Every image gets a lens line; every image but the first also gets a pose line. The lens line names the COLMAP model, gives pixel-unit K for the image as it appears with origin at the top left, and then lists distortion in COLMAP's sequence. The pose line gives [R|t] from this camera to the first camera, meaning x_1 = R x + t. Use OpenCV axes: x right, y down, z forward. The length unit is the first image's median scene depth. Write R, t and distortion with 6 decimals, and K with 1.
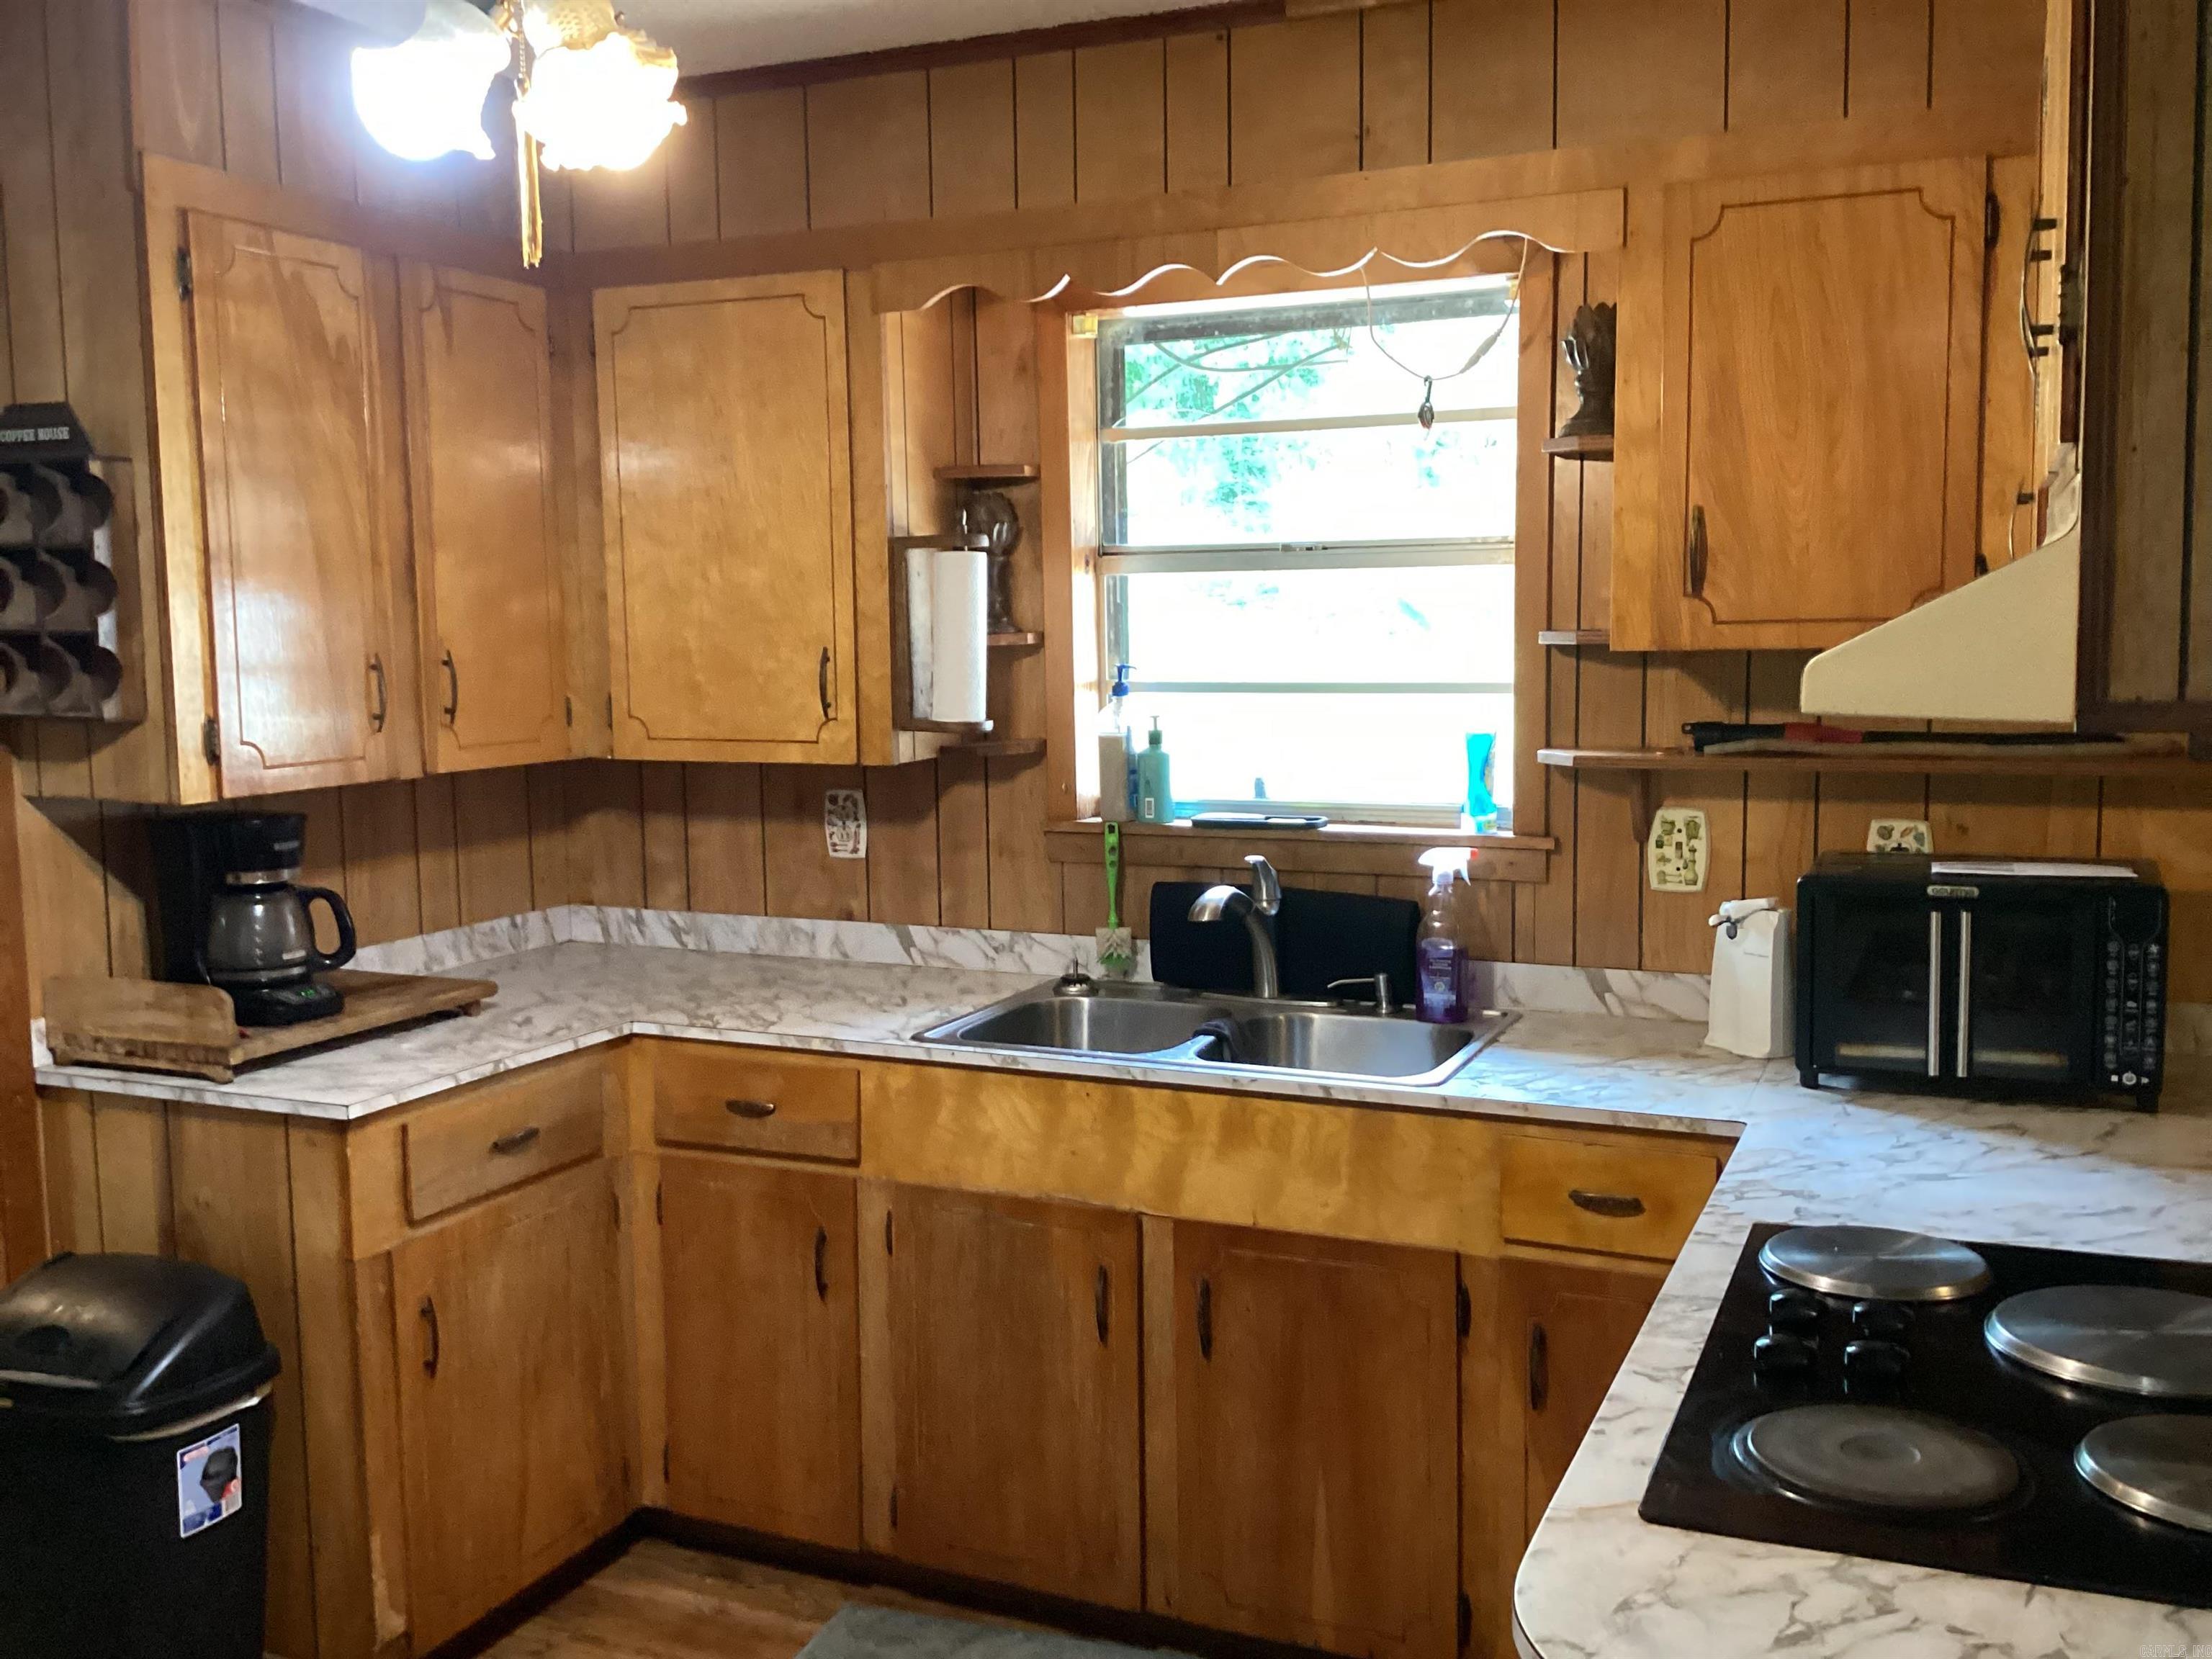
lens RADIAL K [[1997.8, 0, 1096.5], [0, 1997.8, 831.2], [0, 0, 1]] dist [0.098885, -0.178093]
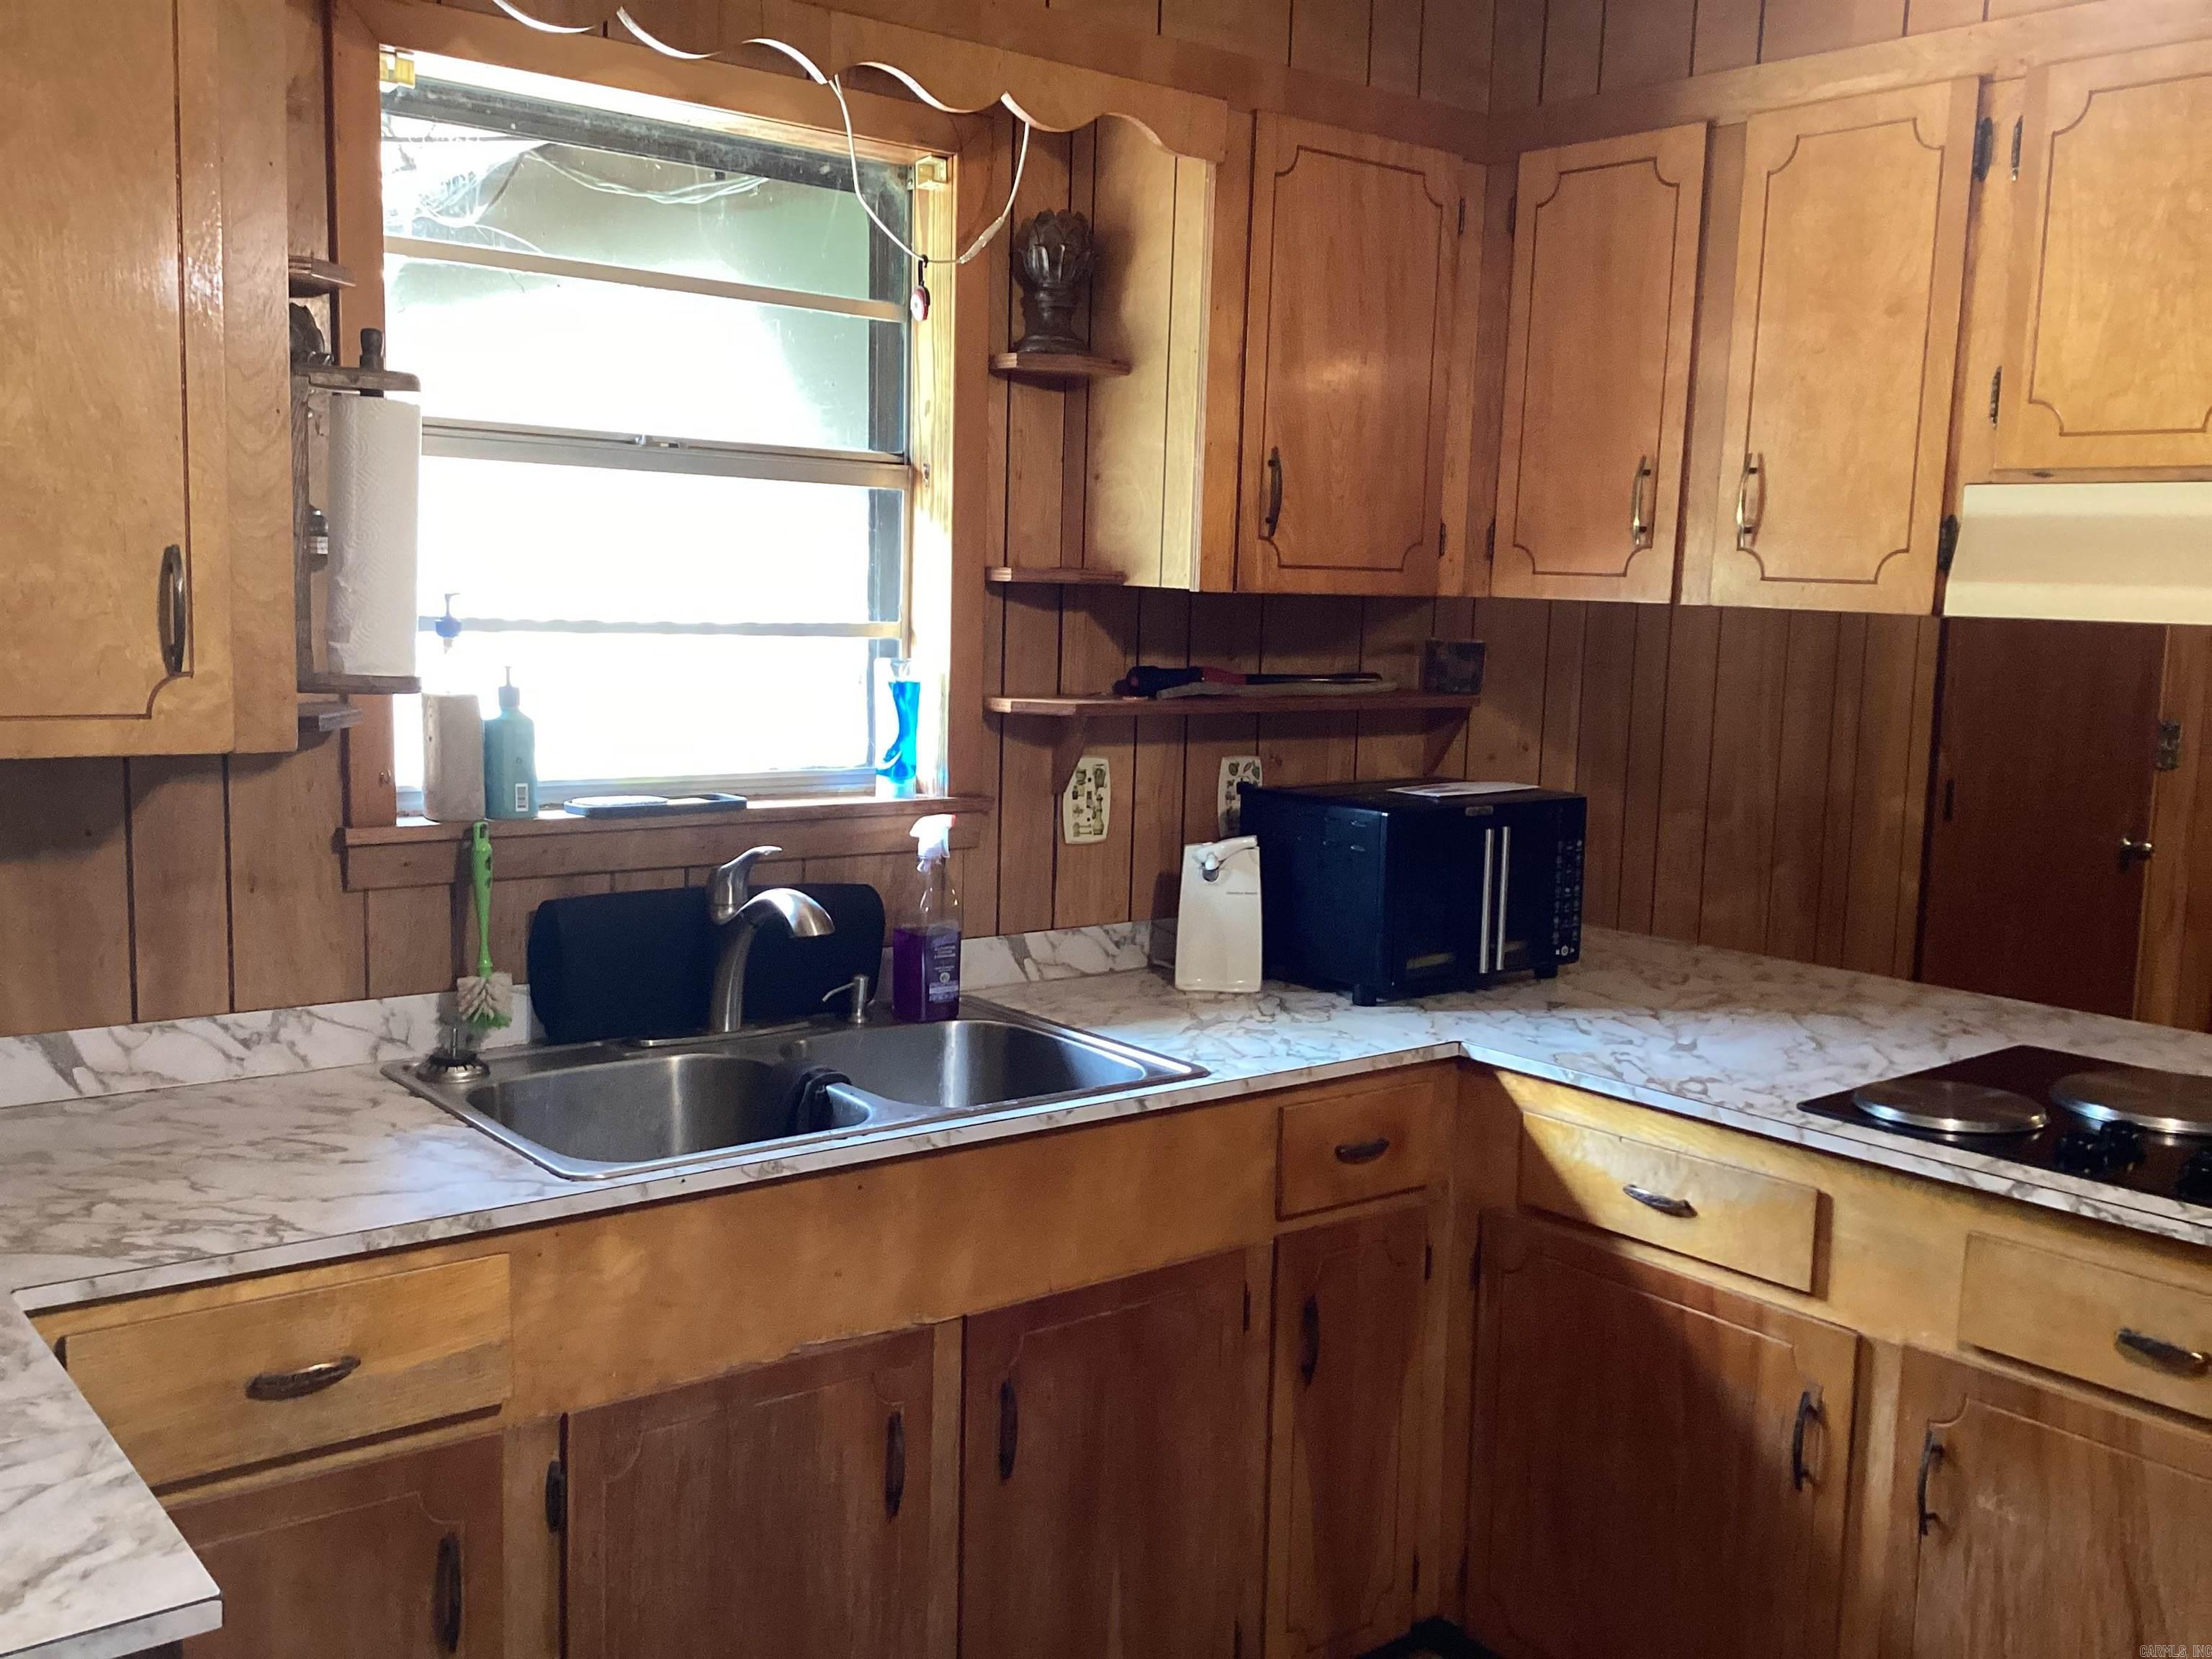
lens RADIAL K [[1997.8, 0, 1096.5], [0, 1997.8, 831.2], [0, 0, 1]] dist [0.098885, -0.178093]
pose [[0.457585, -0.080332, 0.885530, -0.554709], [0.060744, 0.996408, 0.059002, -0.031645], [-0.887089, 0.026792, 0.460821, 0.546856]]
